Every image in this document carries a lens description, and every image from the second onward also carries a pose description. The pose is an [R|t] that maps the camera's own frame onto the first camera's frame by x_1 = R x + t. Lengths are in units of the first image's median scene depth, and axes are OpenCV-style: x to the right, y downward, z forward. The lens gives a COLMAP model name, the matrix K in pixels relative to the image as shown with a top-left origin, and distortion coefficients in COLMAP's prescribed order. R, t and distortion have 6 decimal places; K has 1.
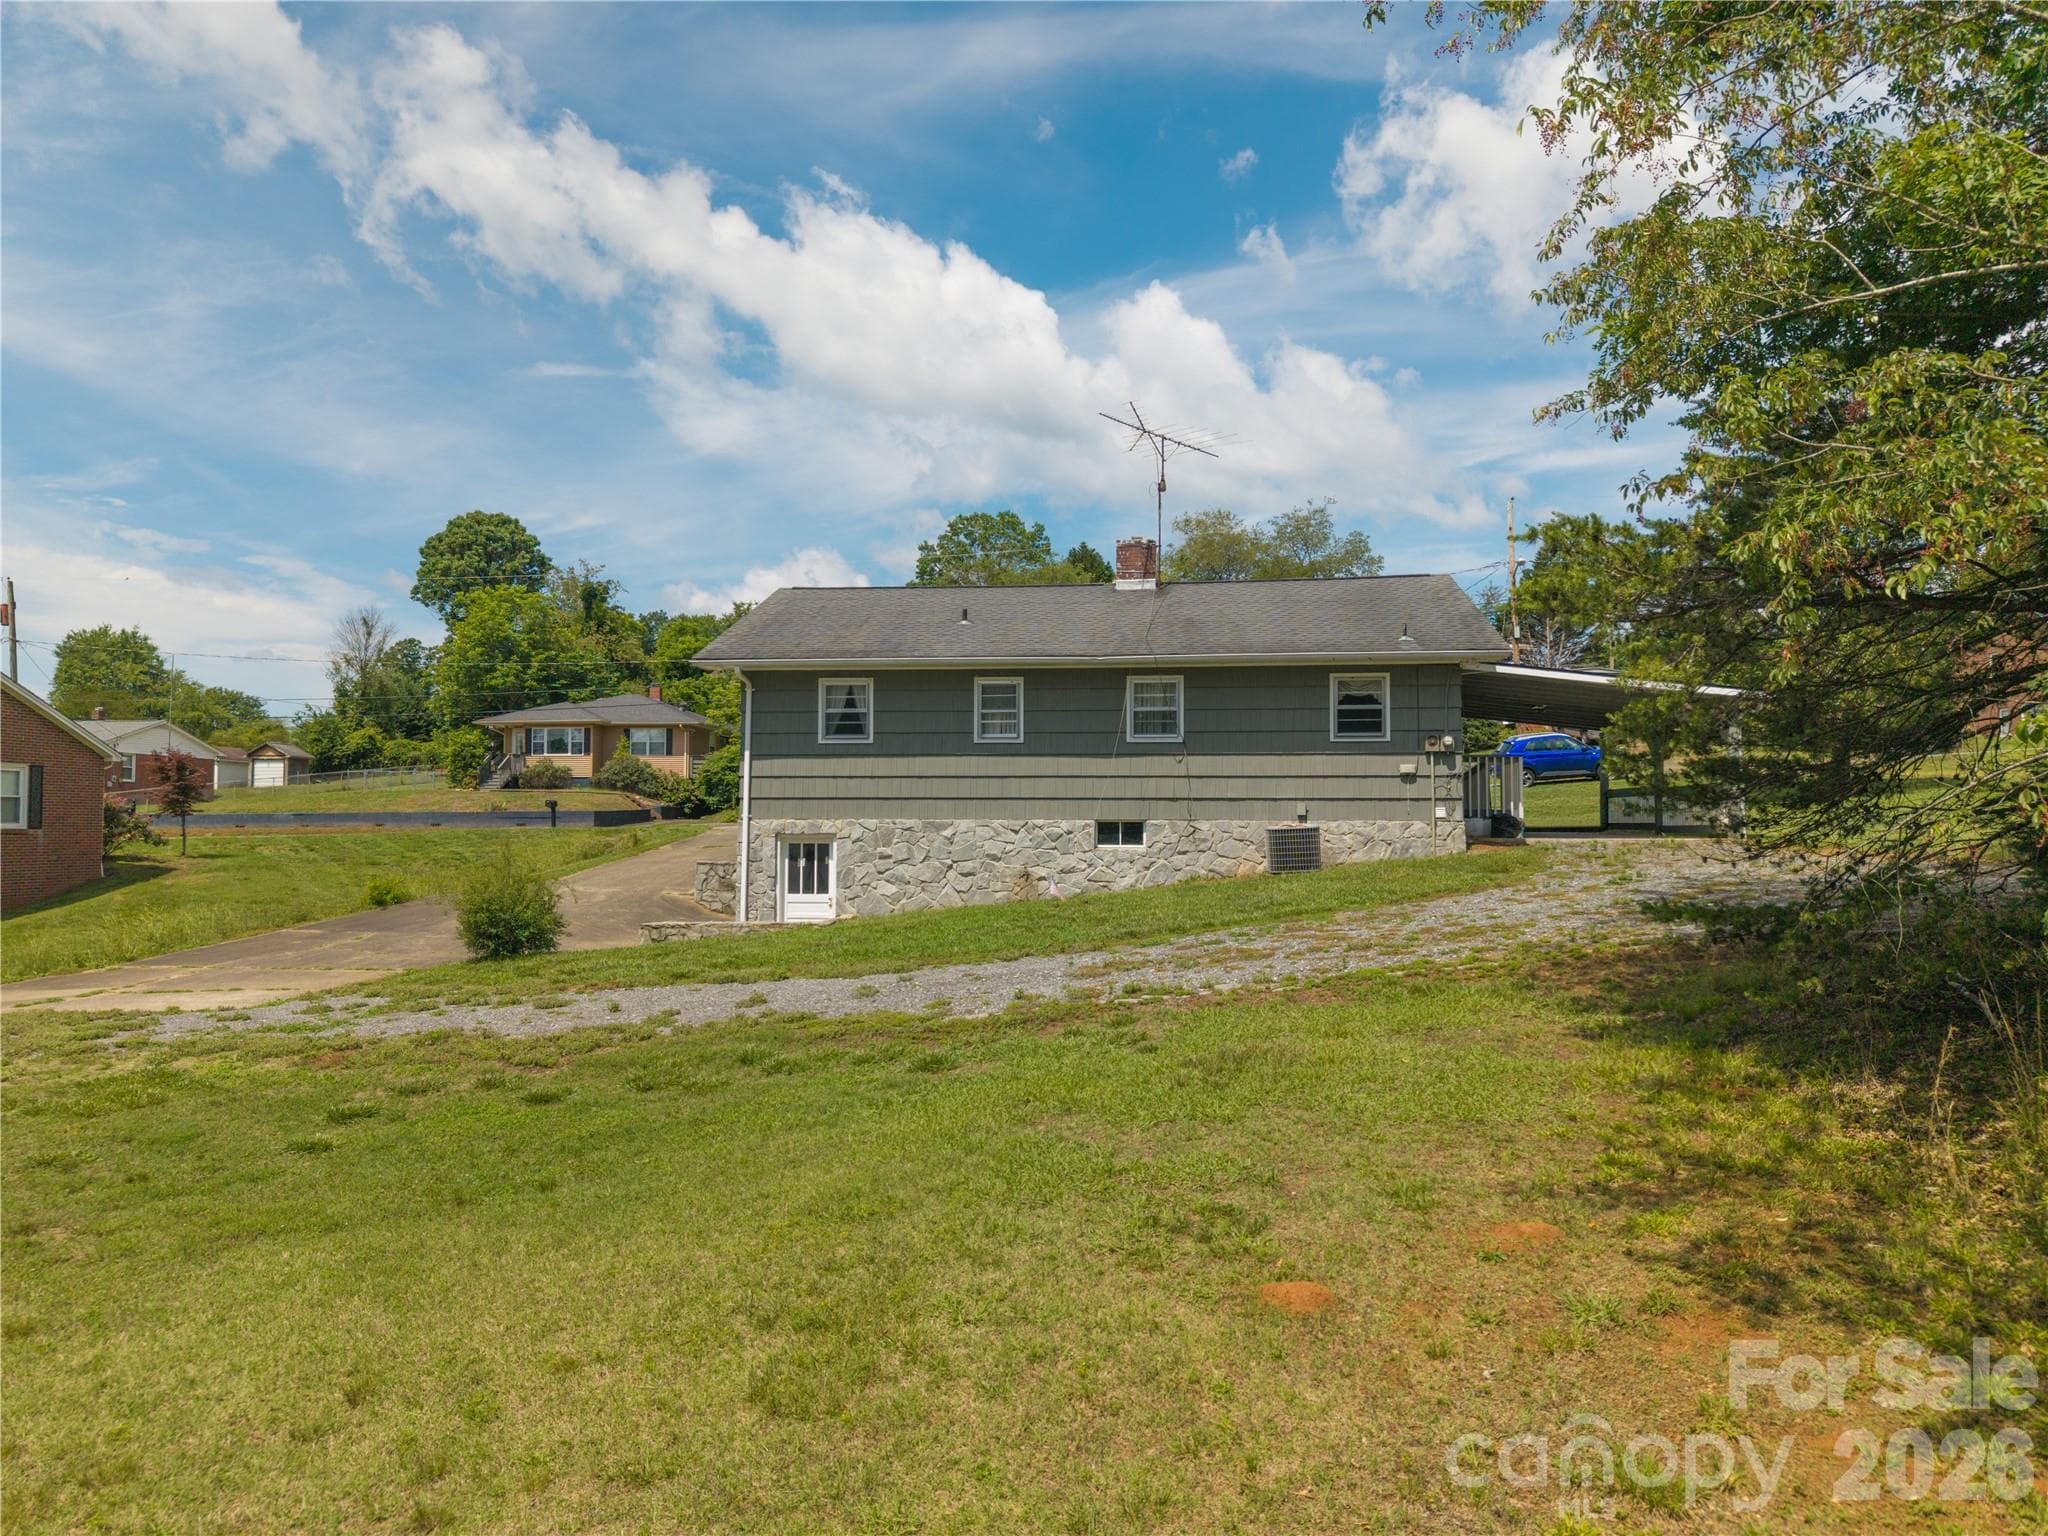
lens RADIAL K [[1433.1, 0, 1026.0], [0, 1433.1, 772.5], [0, 0, 1]] dist [0.029088, -0.023942]
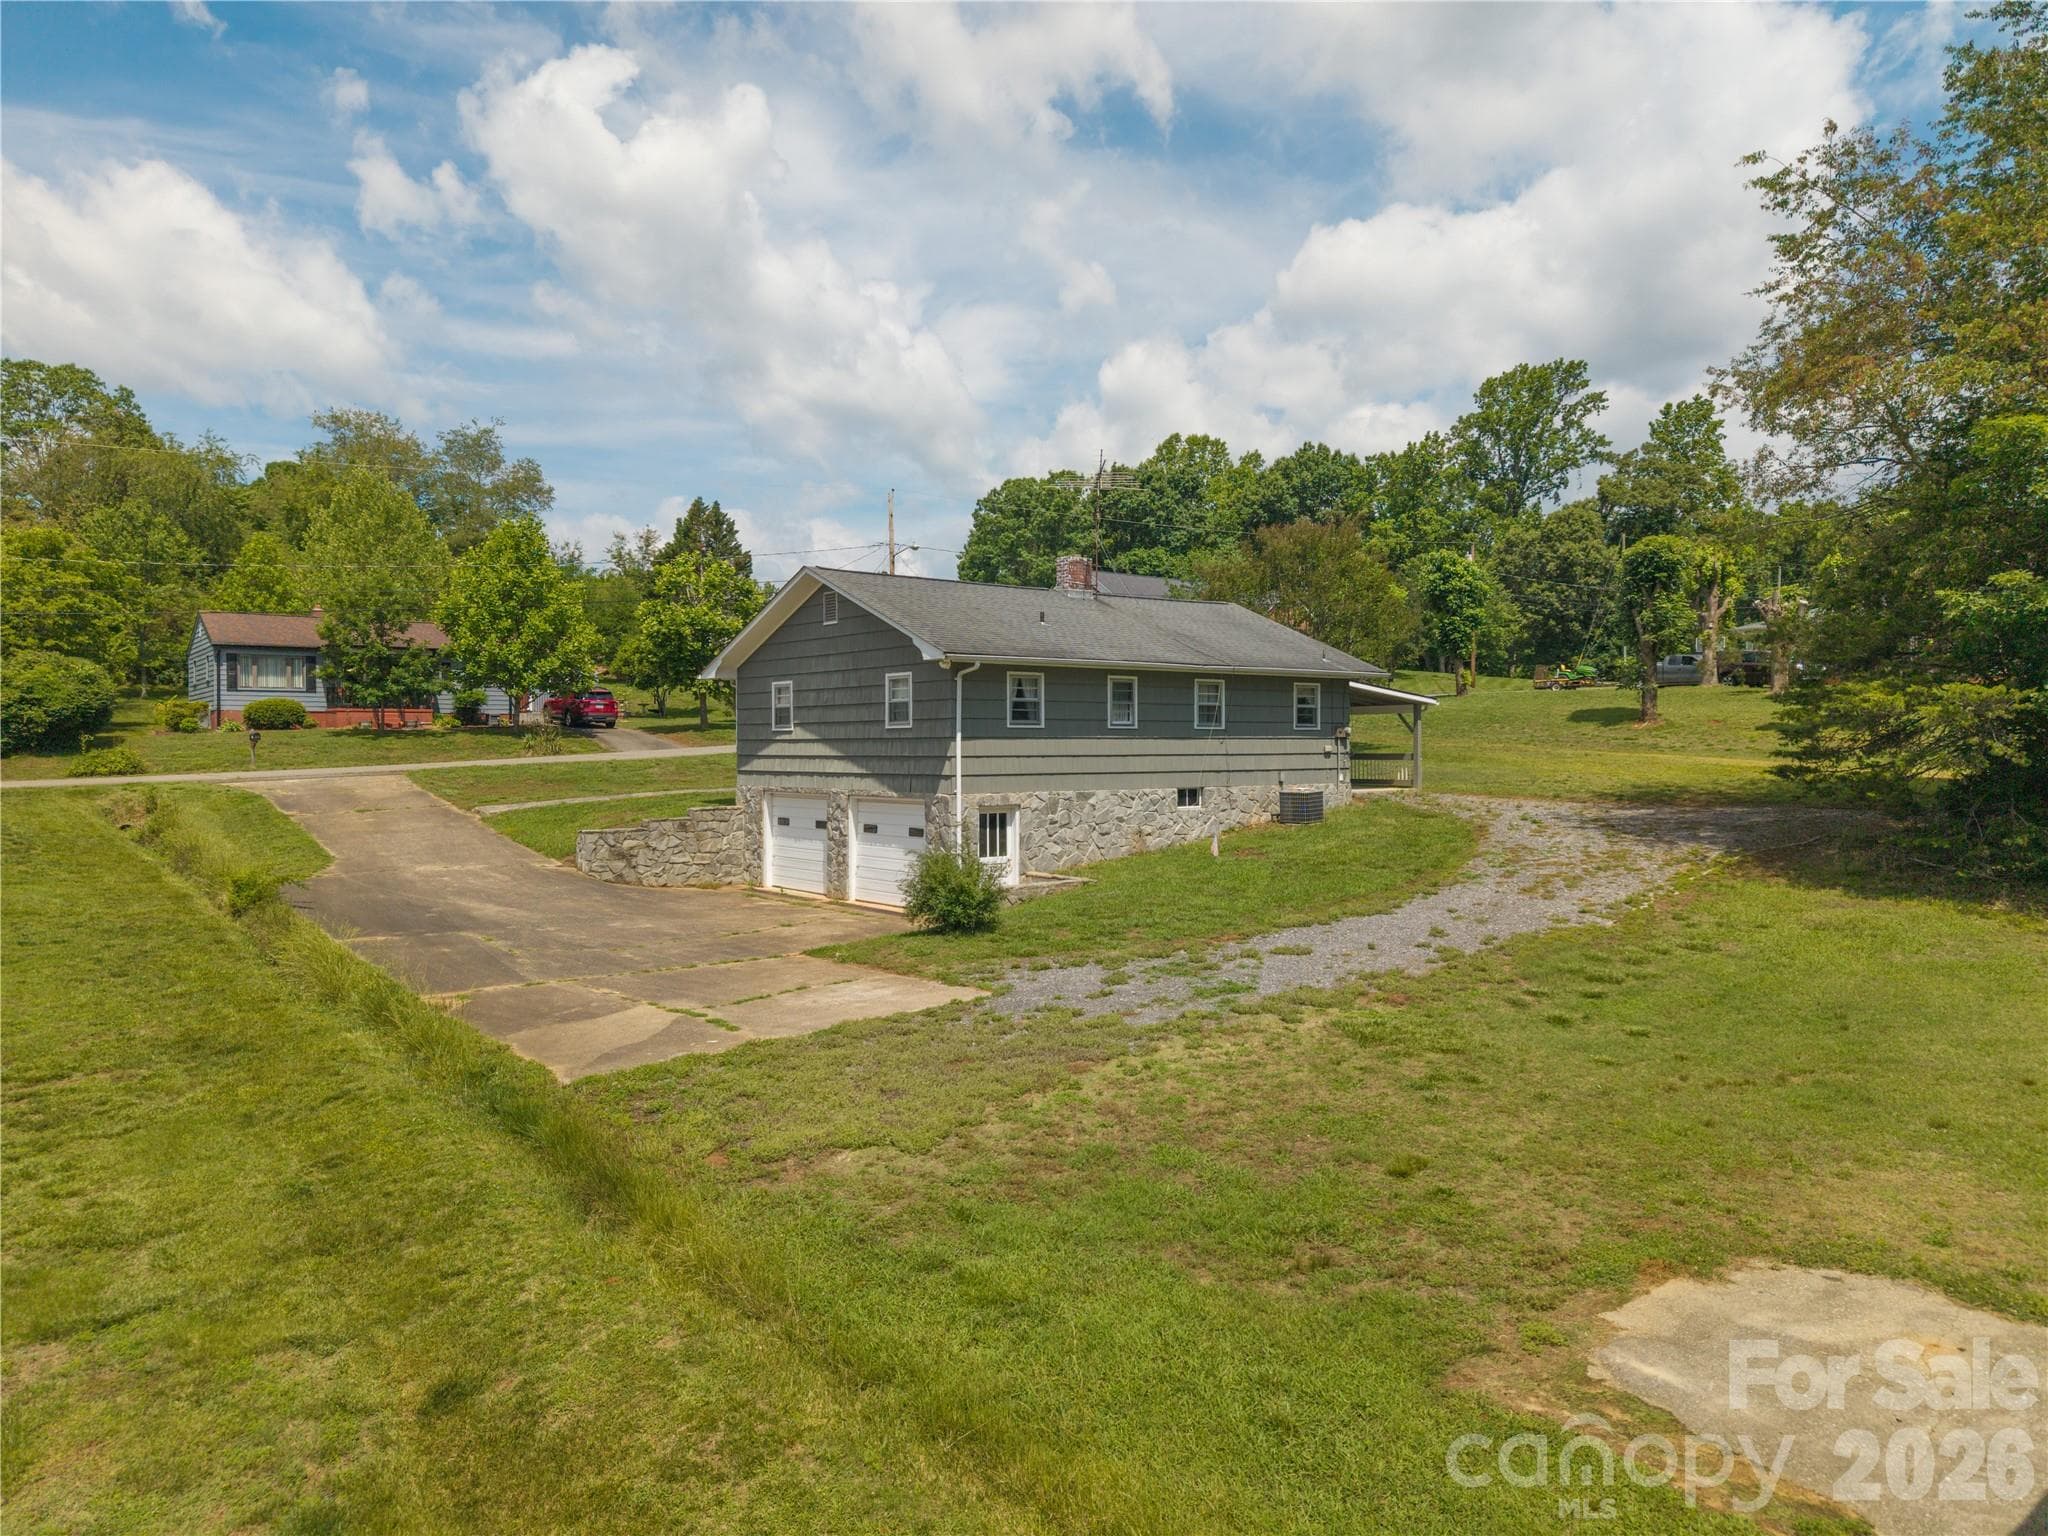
lens RADIAL K [[1433.1, 0, 1009.2], [0, 1433.1, 819.3], [0, 0, 1]] dist [0.029088, -0.023942]
pose [[0.699915, -0.033857, 0.713423, -0.990054], [0.008067, 0.999187, 0.039505, 0.008837], [-0.714181, -0.021895, 0.699619, 0.190966]]
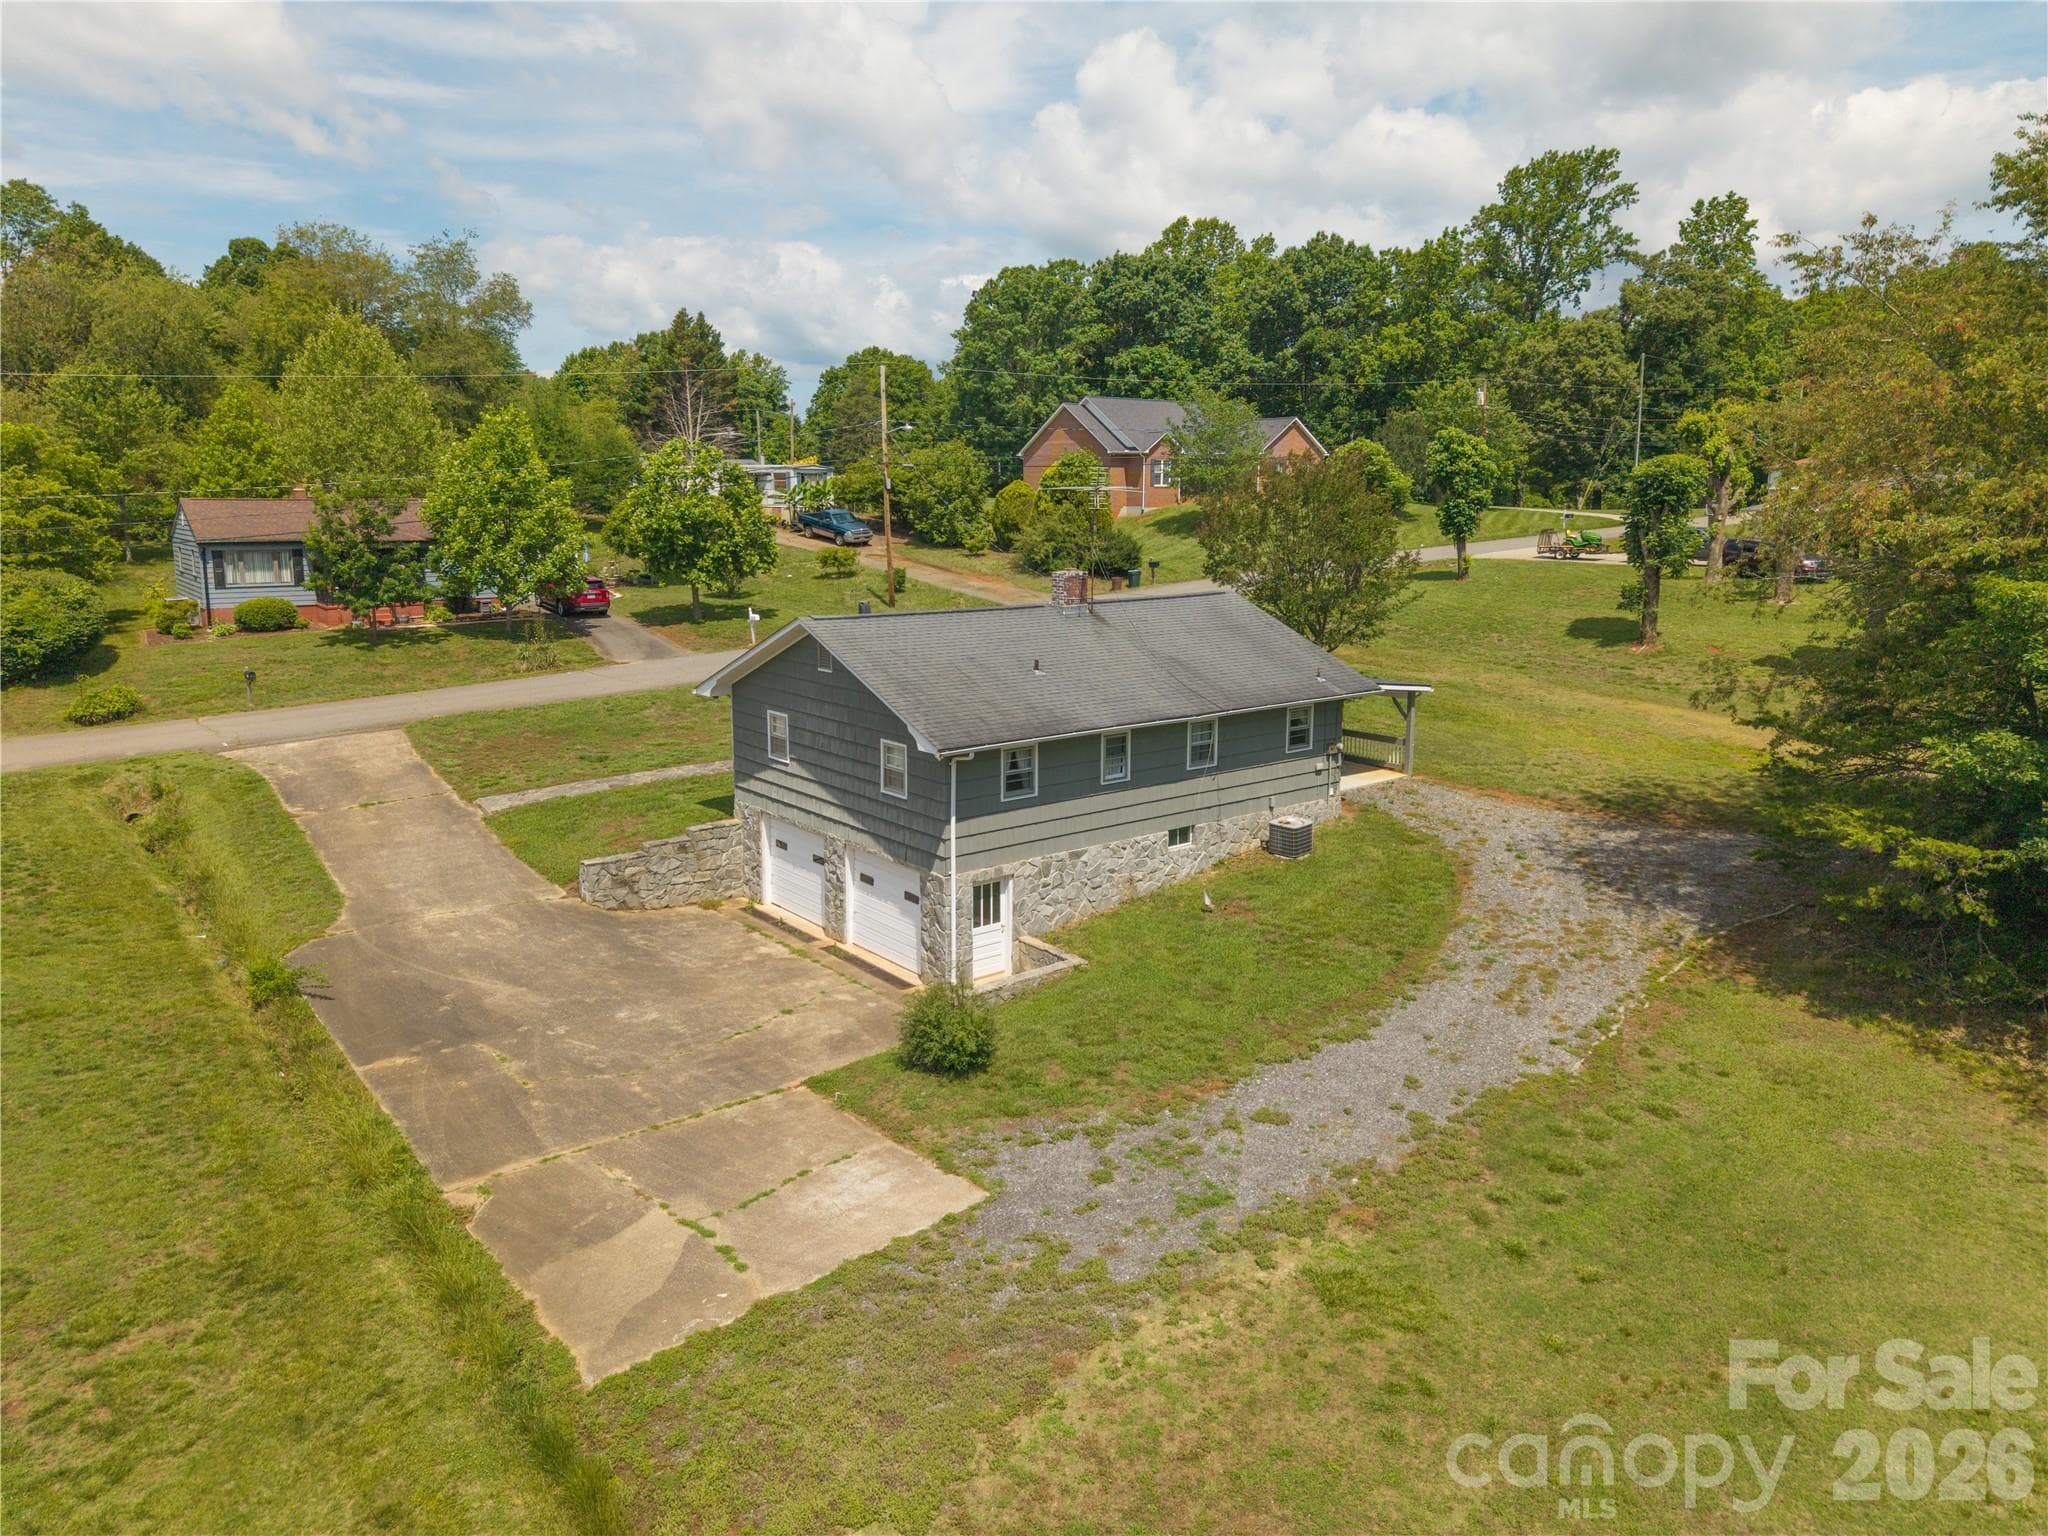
lens RADIAL K [[1433.1, 0, 1004.1], [0, 1433.1, 787.0], [0, 0, 1]] dist [0.029088, -0.023942]
pose [[0.700870, -0.141155, 0.699183, -0.979367], [0.003726, 0.980935, 0.194302, -0.264336], [-0.713279, -0.133575, 0.688033, 0.196540]]
